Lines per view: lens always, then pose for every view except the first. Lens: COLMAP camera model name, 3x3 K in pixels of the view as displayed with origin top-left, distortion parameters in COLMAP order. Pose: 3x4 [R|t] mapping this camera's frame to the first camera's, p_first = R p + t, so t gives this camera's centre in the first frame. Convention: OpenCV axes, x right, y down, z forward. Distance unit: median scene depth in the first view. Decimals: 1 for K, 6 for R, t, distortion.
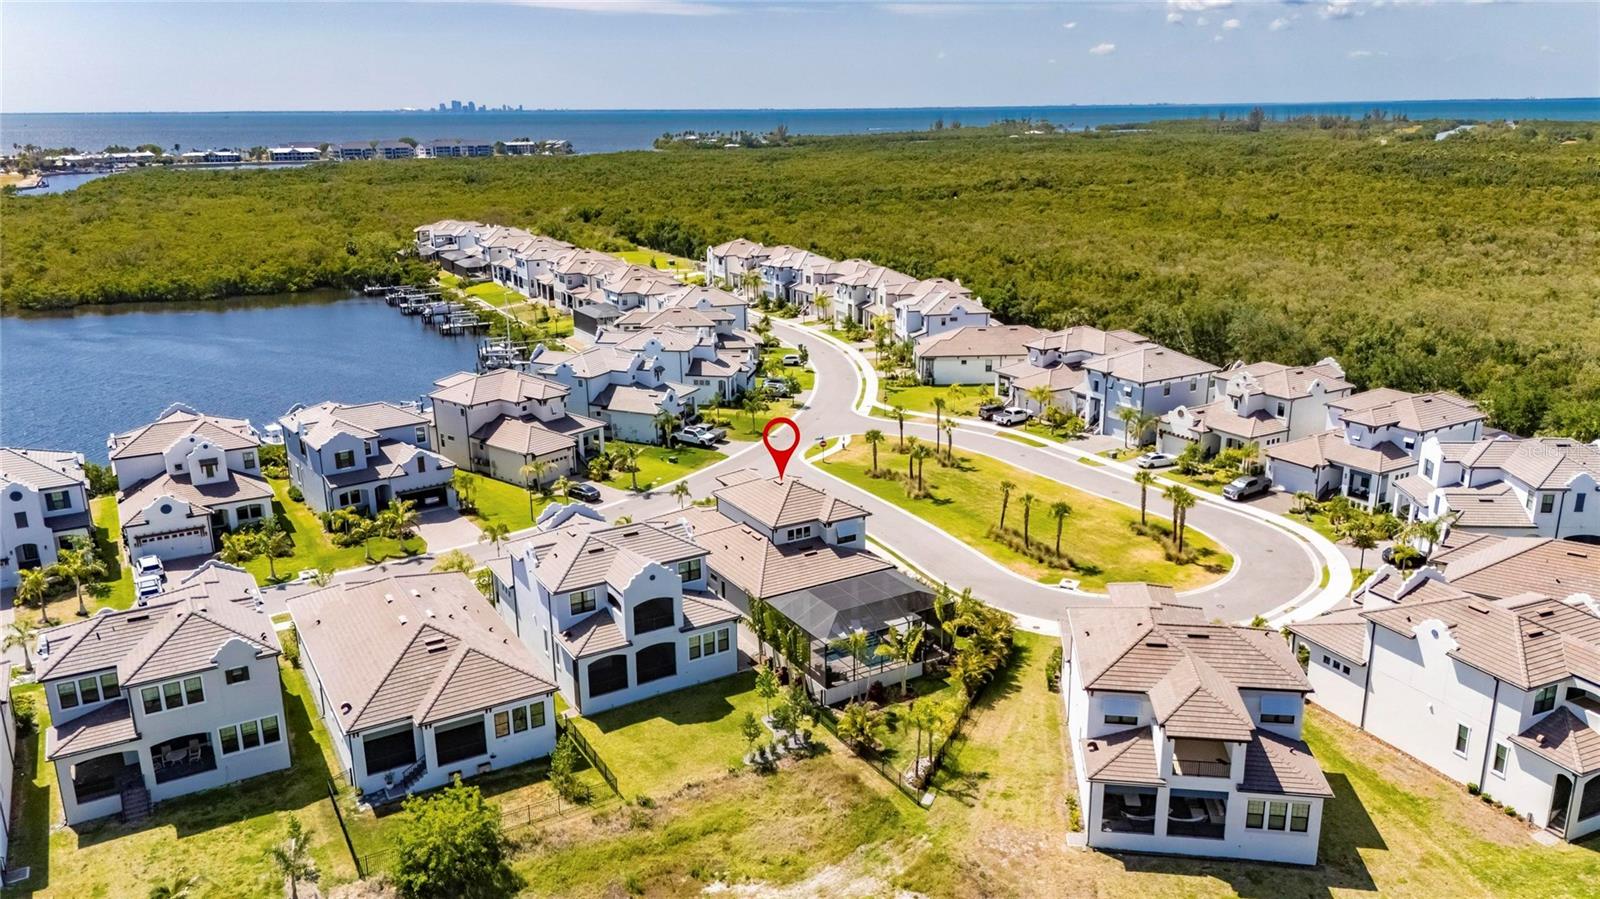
lens RADIAL K [[1178.2, 0, 811.1], [0, 1178.2, 448.0], [0, 0, 1]] dist [0.070534, -0.070310]
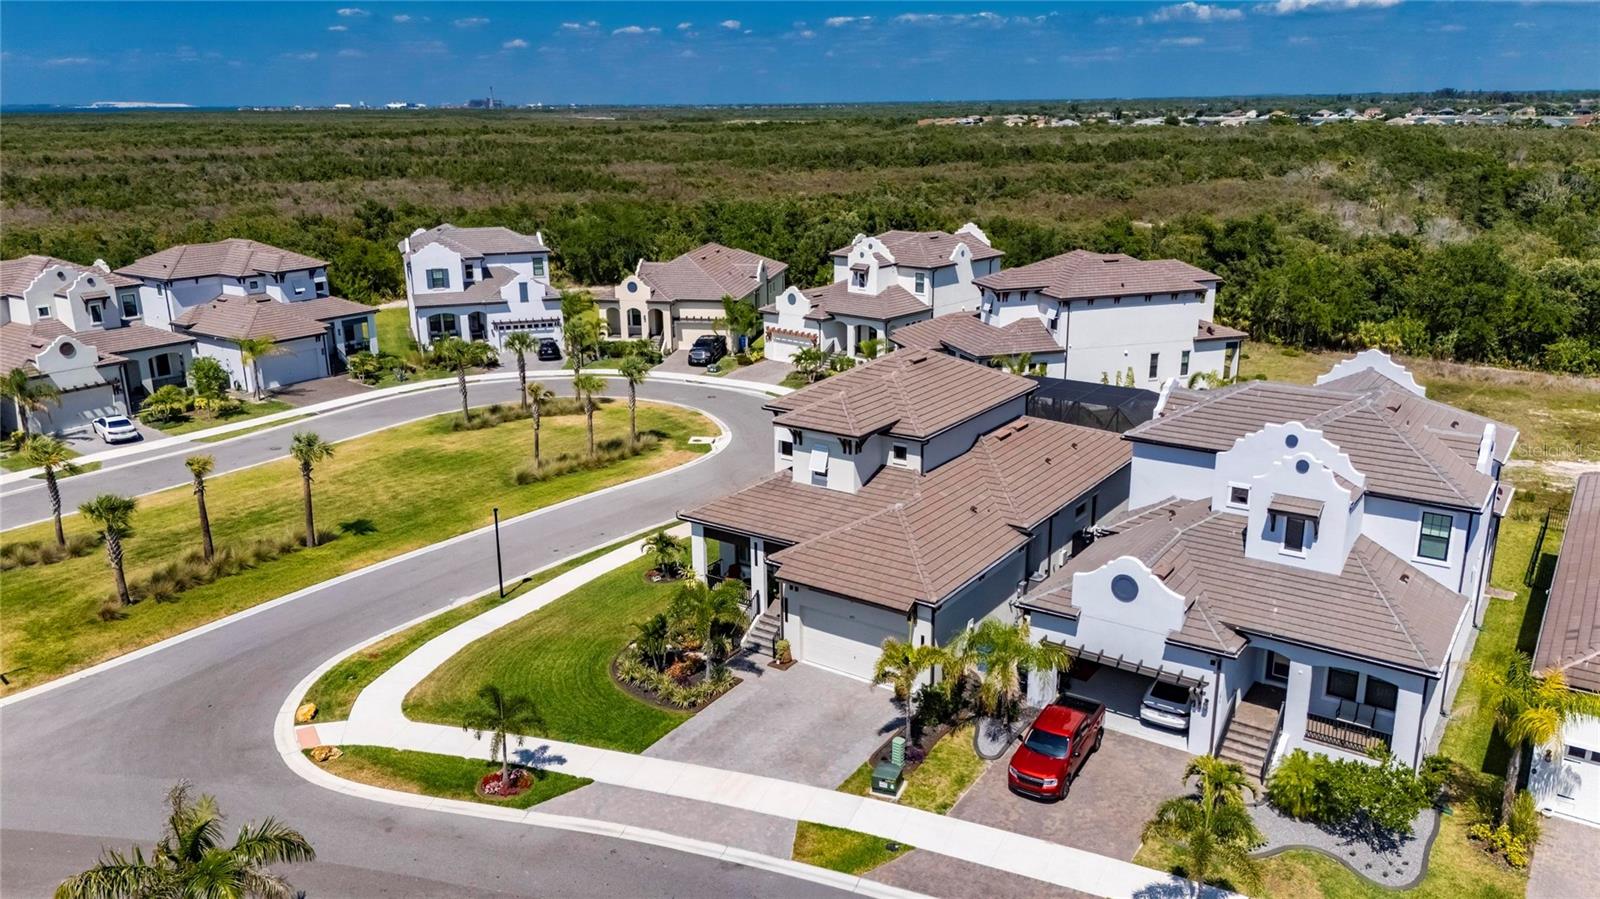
lens RADIAL K [[1178.2, 0, 805.7], [0, 1178.2, 446.3], [0, 0, 1]] dist [0.070534, -0.070310]
pose [[-0.412850, -0.241752, 0.878129, -0.417183], [0.264223, 0.890879, 0.369486, -0.126006], [-0.871631, 0.384564, -0.303923, 1.050627]]
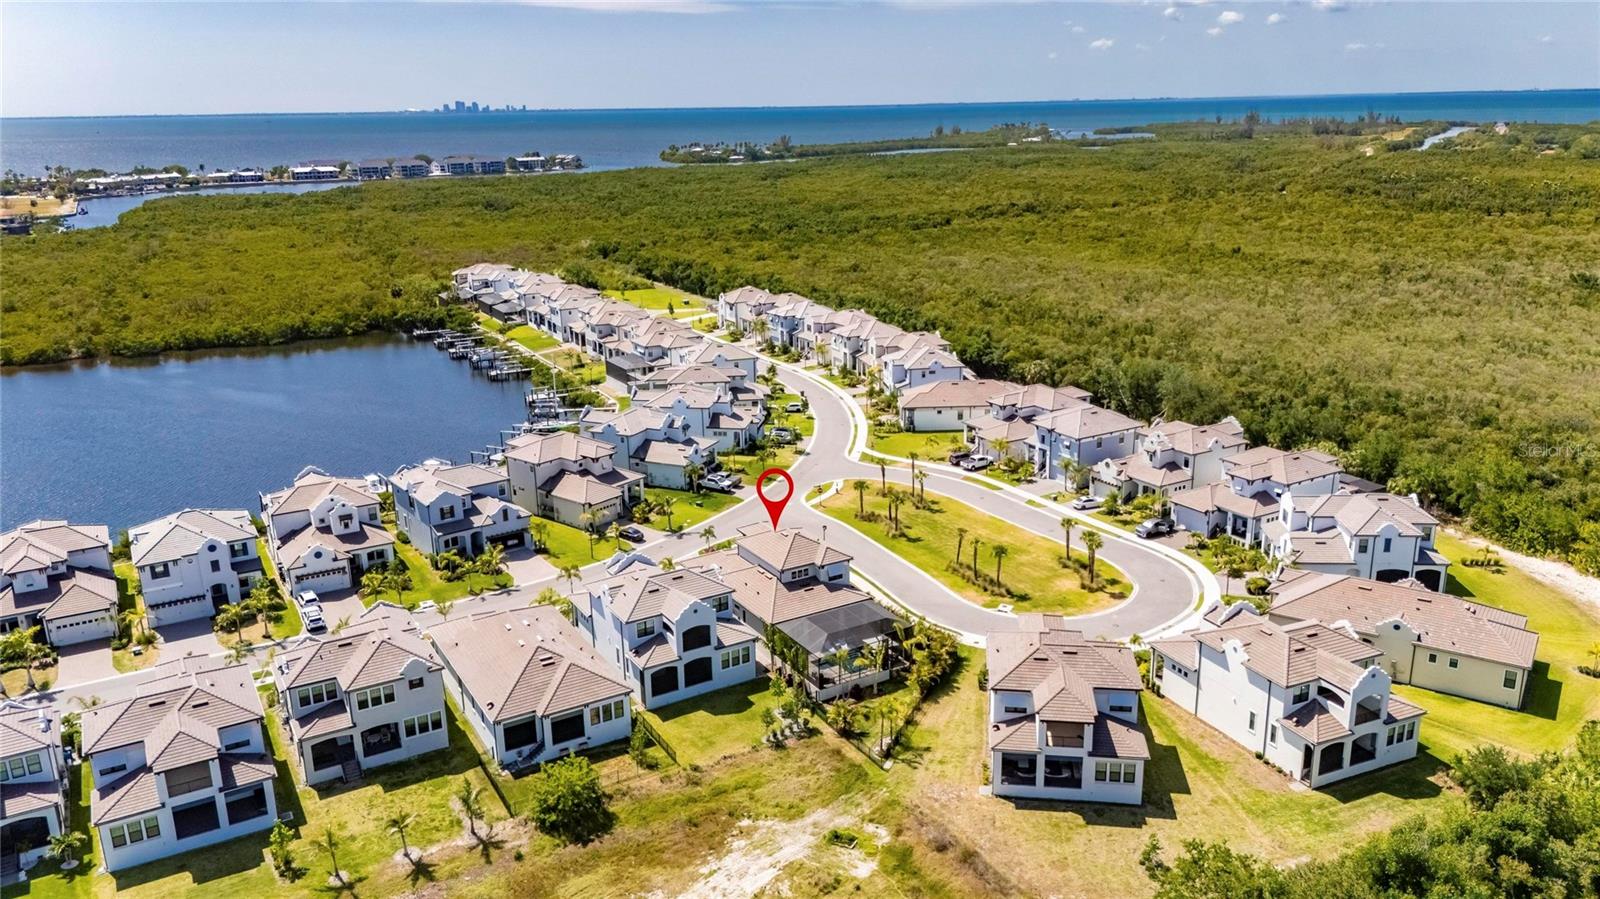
lens RADIAL K [[1178.2, 0, 811.6], [0, 1178.2, 446.0], [0, 0, 1]] dist [0.070534, -0.070310]
pose [[0.999965, -0.007305, -0.004097, 0.007834], [0.007309, 0.999973, 0.001072, -0.062156], [0.004089, -0.001102, 0.999991, -0.287262]]
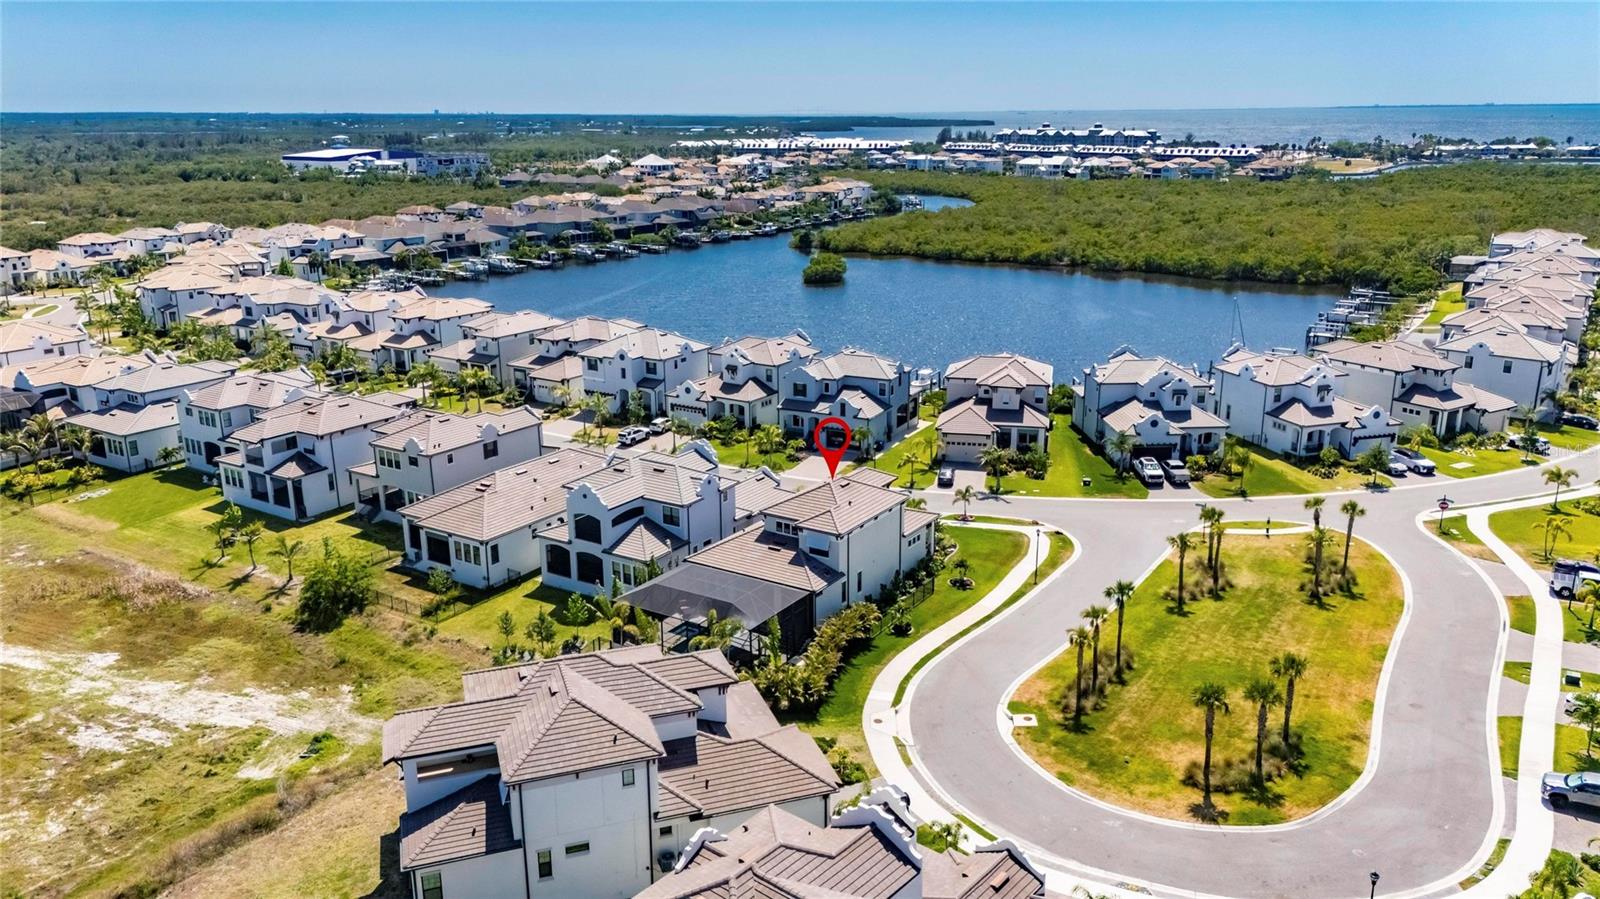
lens RADIAL K [[1178.2, 0, 807.2], [0, 1178.2, 454.9], [0, 0, 1]] dist [0.070534, -0.070310]
pose [[0.443994, 0.257445, -0.858249, 0.695273], [-0.246878, 0.955909, 0.159024, -0.124767], [0.861348, 0.141277, 0.487975, 0.427680]]
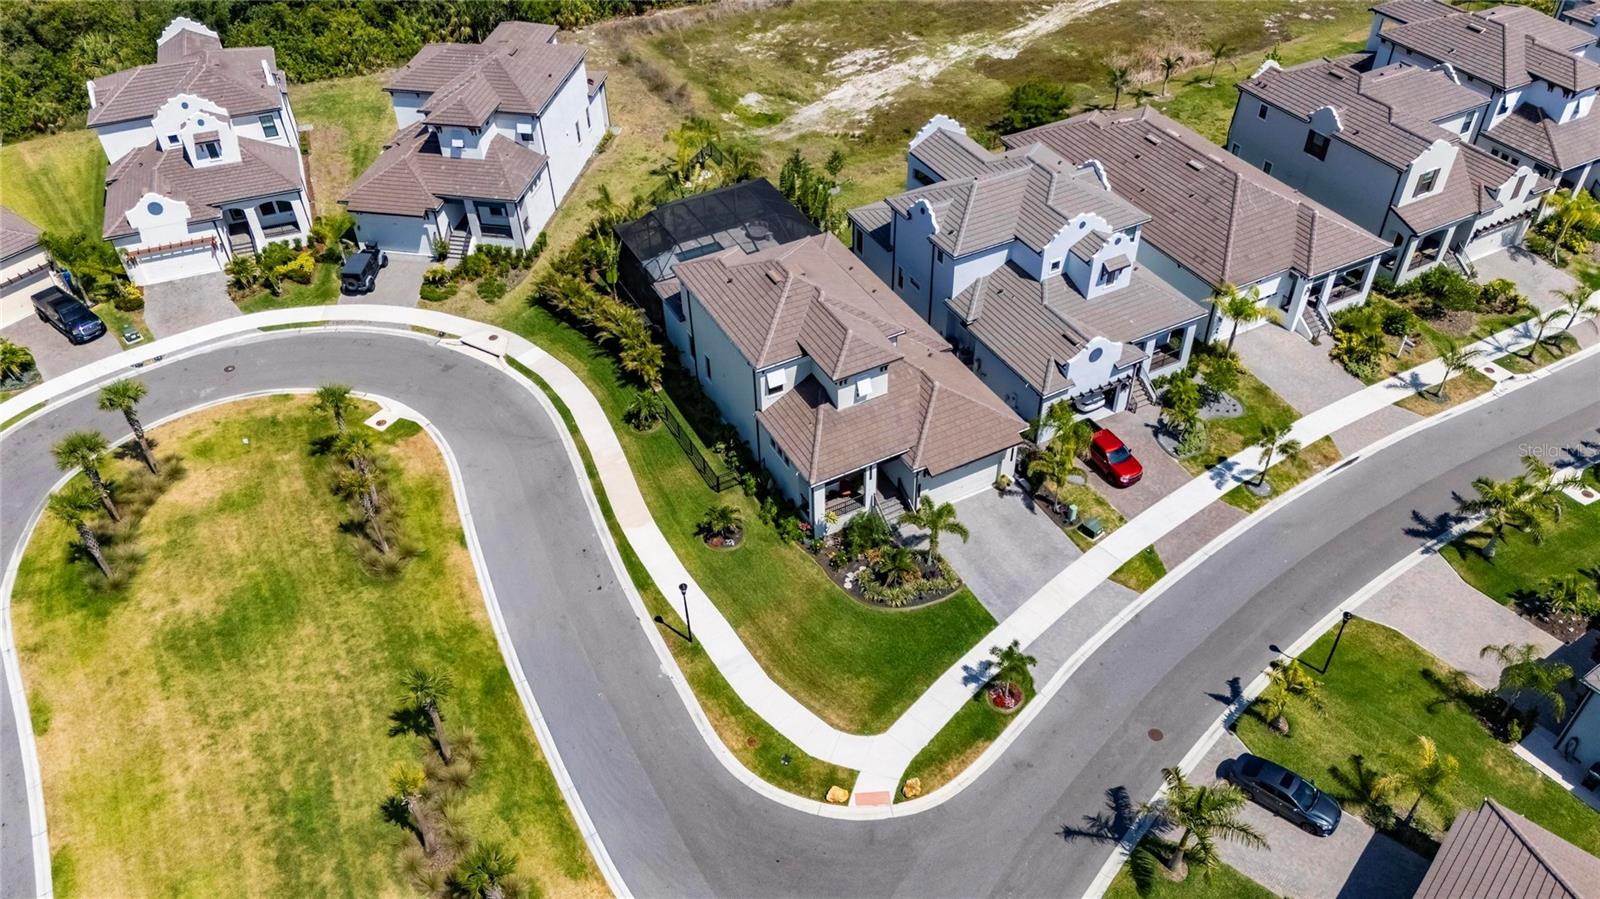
lens RADIAL K [[1178.2, 0, 806.8], [0, 1178.2, 451.9], [0, 0, 1]] dist [0.070534, -0.070310]
pose [[-0.998349, -0.012774, 0.056008, -0.060831], [0.040408, 0.536840, 0.842716, -0.403754], [-0.040833, 0.843588, -0.535437, 1.235969]]
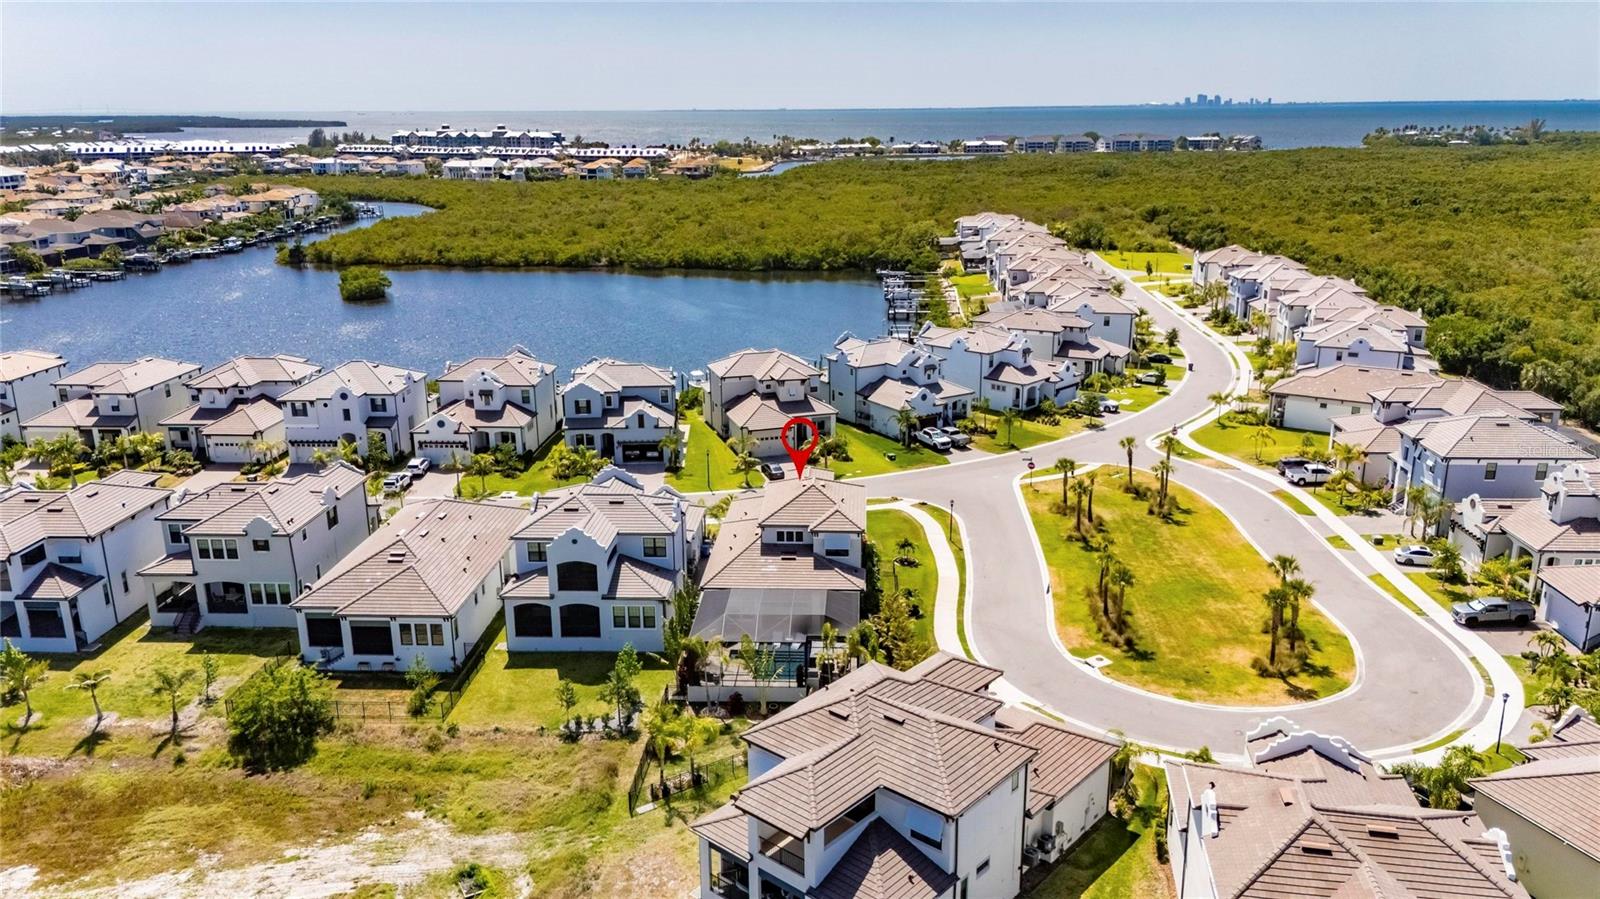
lens RADIAL K [[1178.2, 0, 810.0], [0, 1178.2, 455.1], [0, 0, 1]] dist [0.070534, -0.070310]
pose [[0.832579, 0.160223, -0.530227, 0.427331], [-0.154877, 0.986408, 0.054879, -0.042767], [0.531813, 0.036429, 0.846078, 0.140696]]
